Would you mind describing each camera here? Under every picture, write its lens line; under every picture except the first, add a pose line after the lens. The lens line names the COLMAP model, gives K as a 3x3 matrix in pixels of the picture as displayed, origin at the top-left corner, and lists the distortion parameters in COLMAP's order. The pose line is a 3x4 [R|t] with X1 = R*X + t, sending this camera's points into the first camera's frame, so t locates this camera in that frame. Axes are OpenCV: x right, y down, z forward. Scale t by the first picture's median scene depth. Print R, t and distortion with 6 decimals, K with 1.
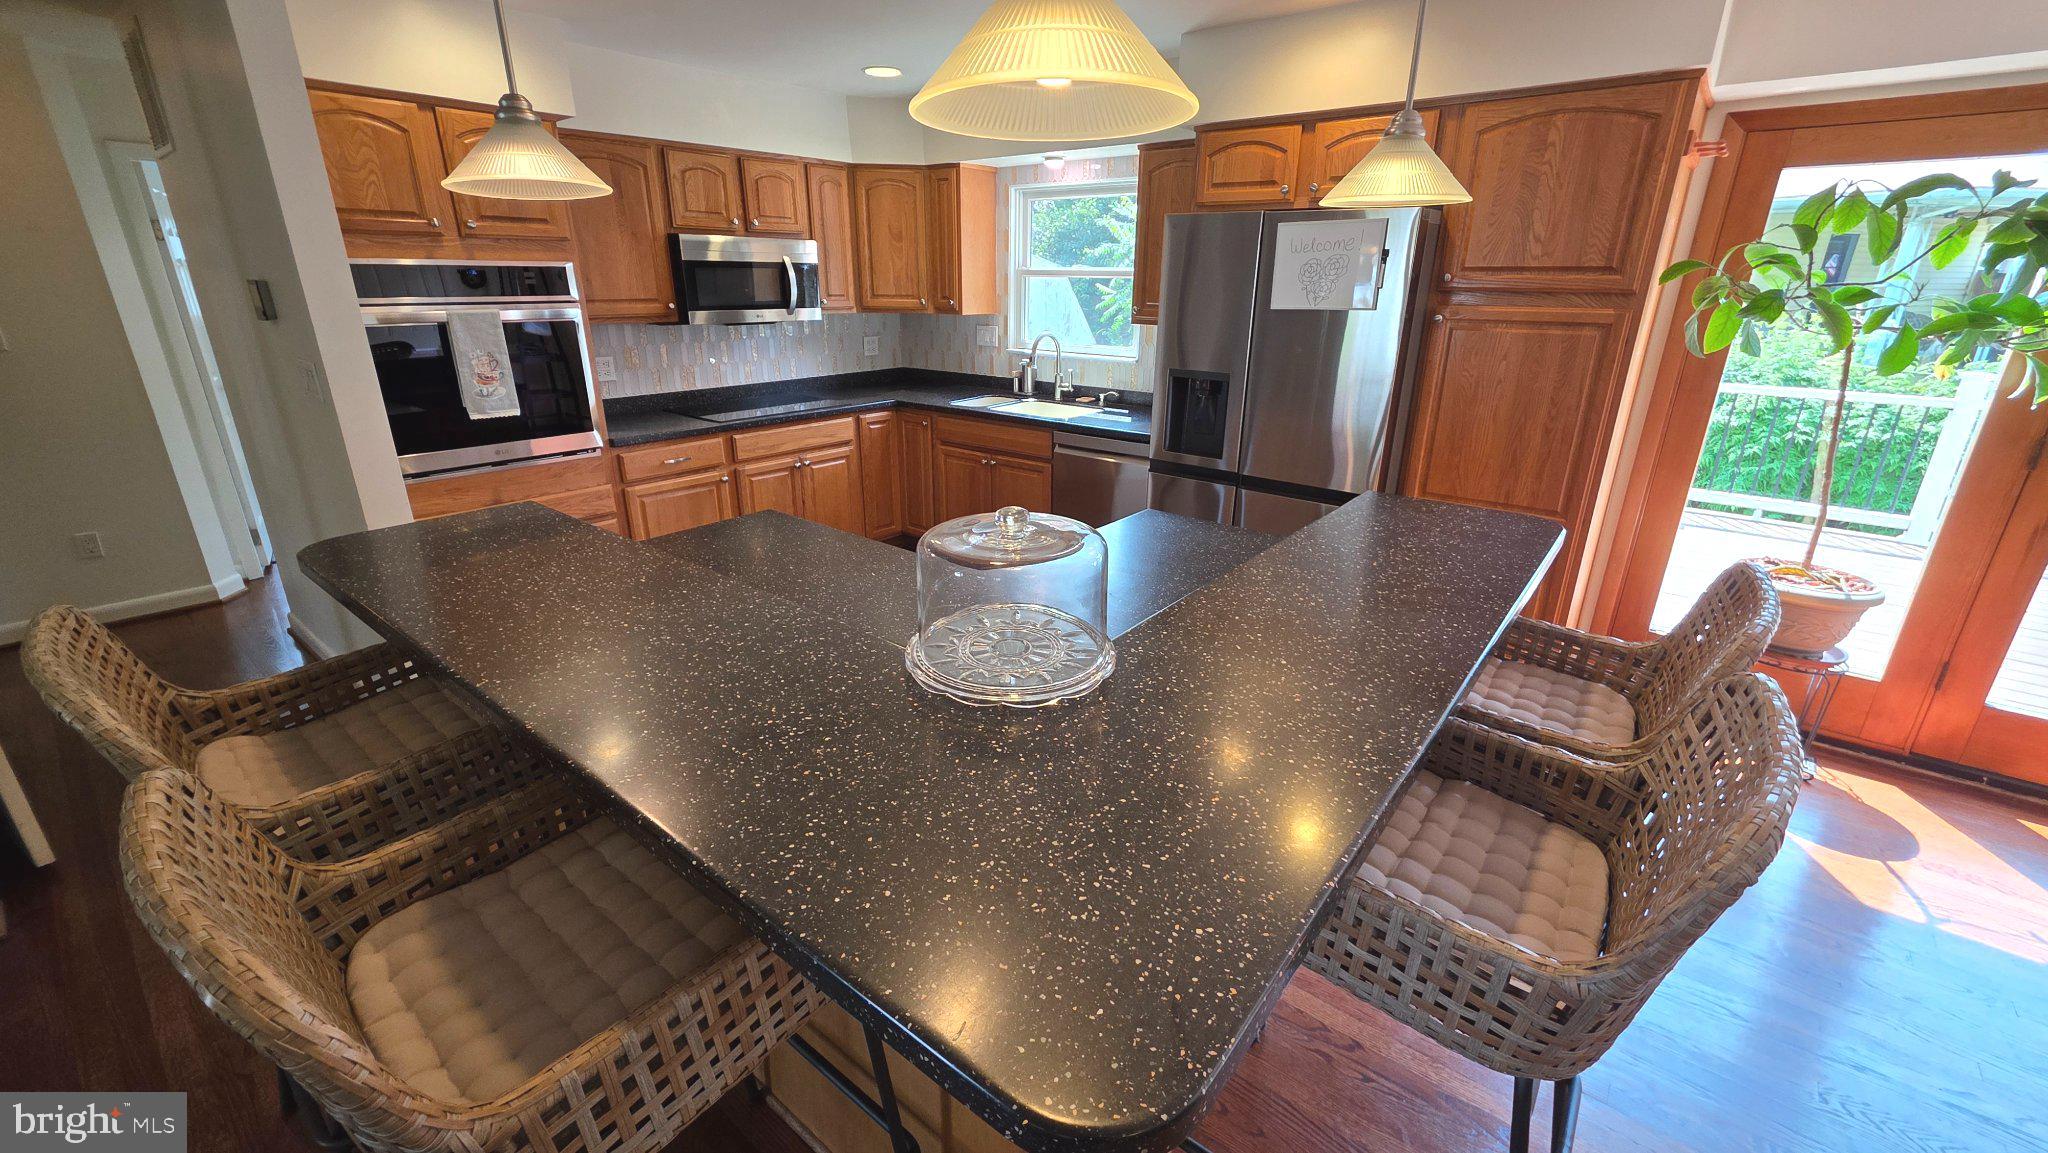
lens RADIAL K [[825.6, 0, 1024.0], [0, 825.6, 576.5], [0, 0, 1]] dist [0.012277, 0.000267]
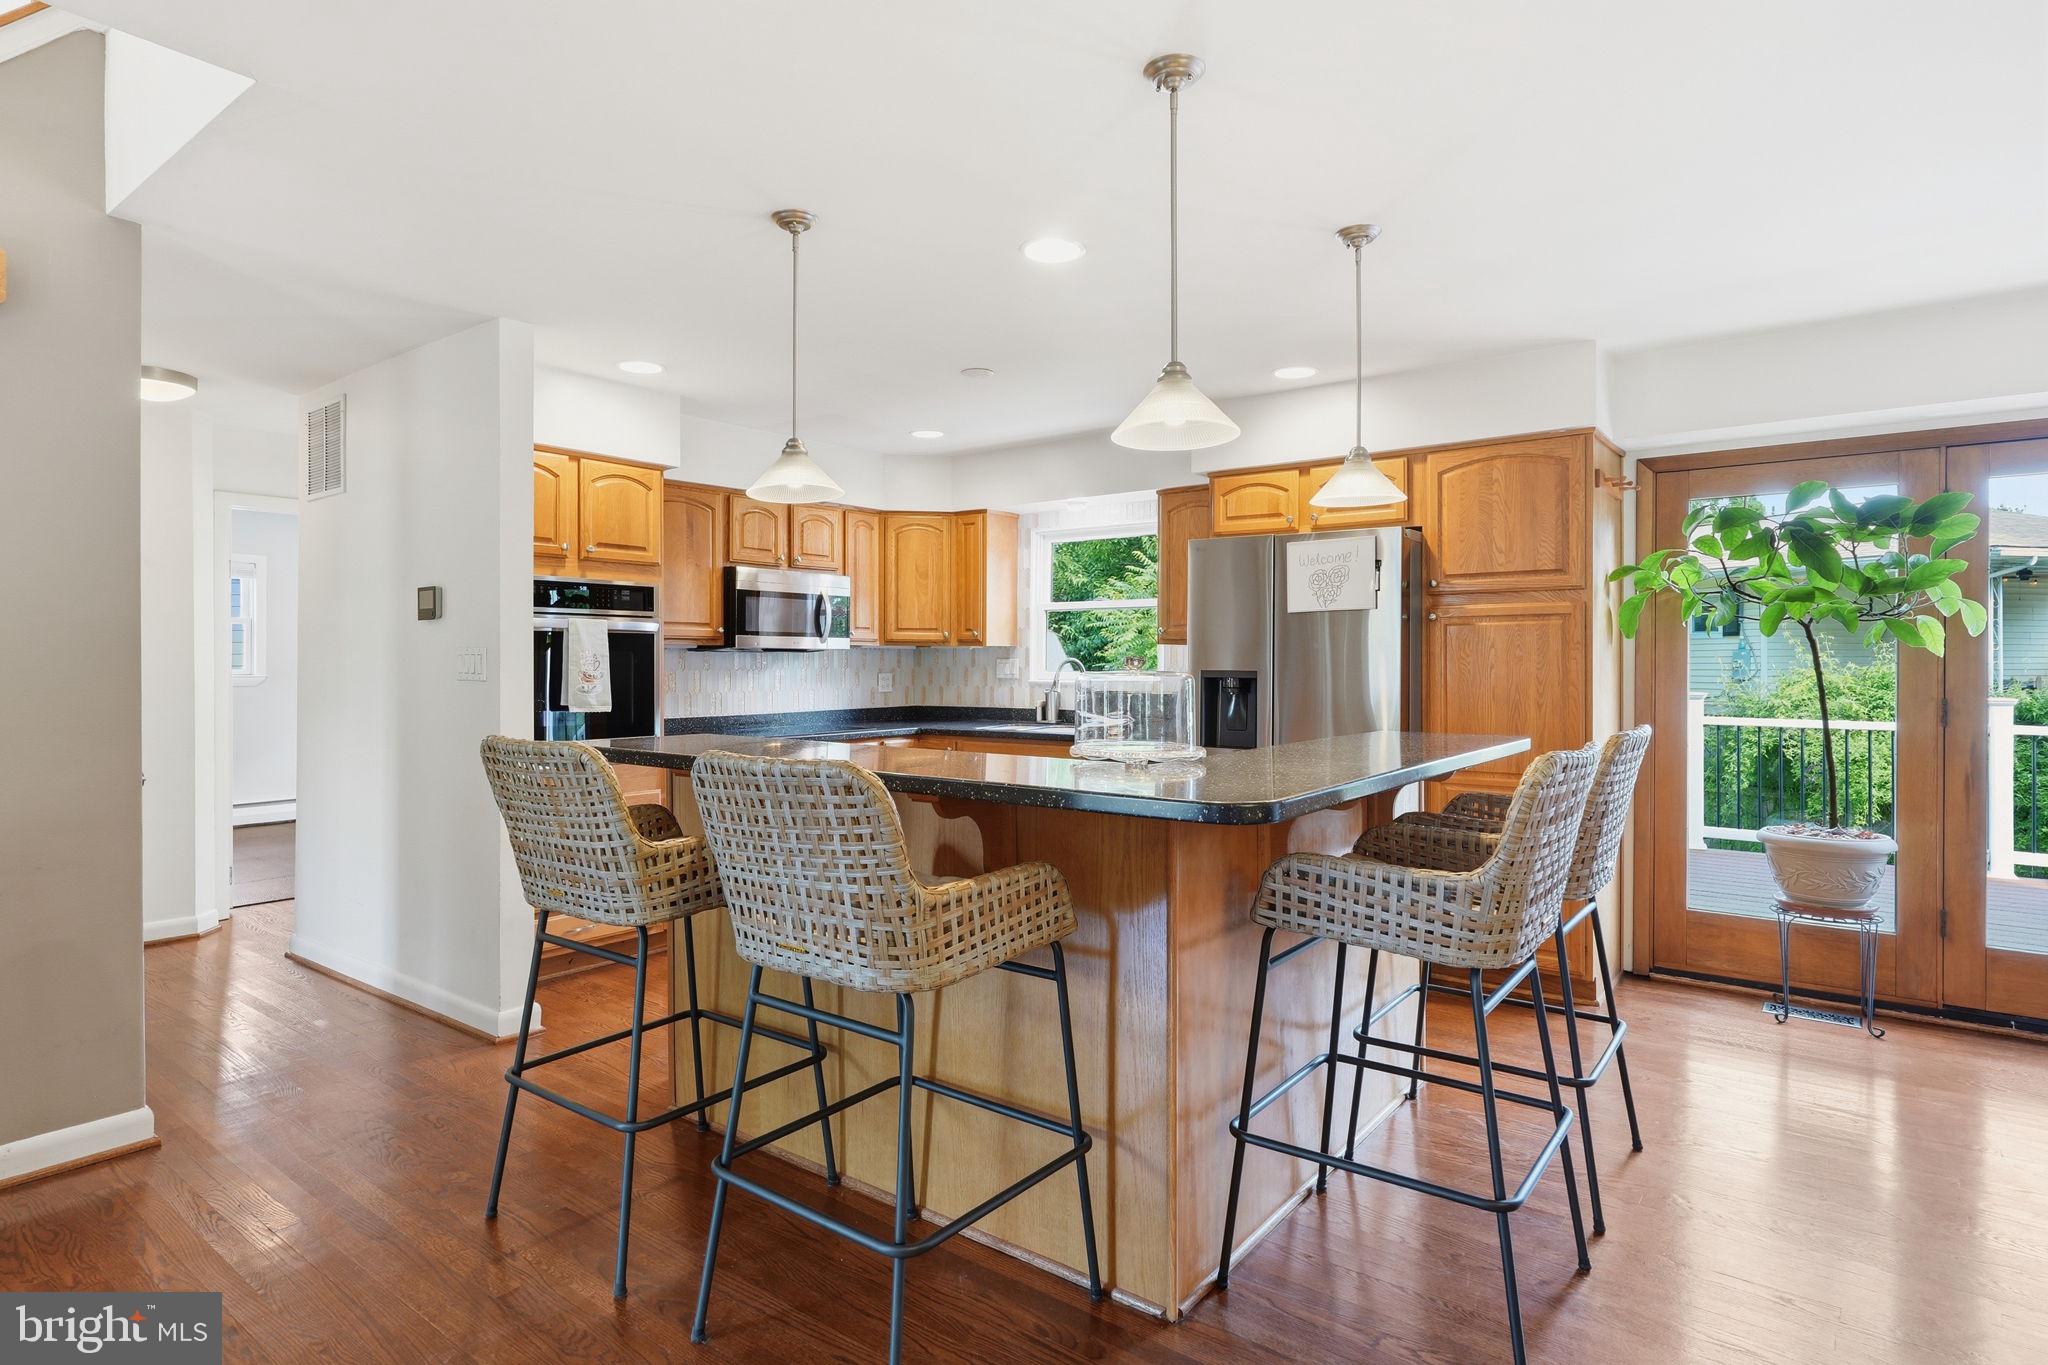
lens RADIAL K [[1071.1, 0, 1024.0], [0, 1071.1, 682.5], [0, 0, 1]] dist [0.052222, -0.000473]
pose [[0.999714, -0.010262, 0.021603, -0.073643], [0.016524, 0.949393, -0.313655, 0.172454], [-0.017291, 0.313922, 0.949291, -0.281548]]
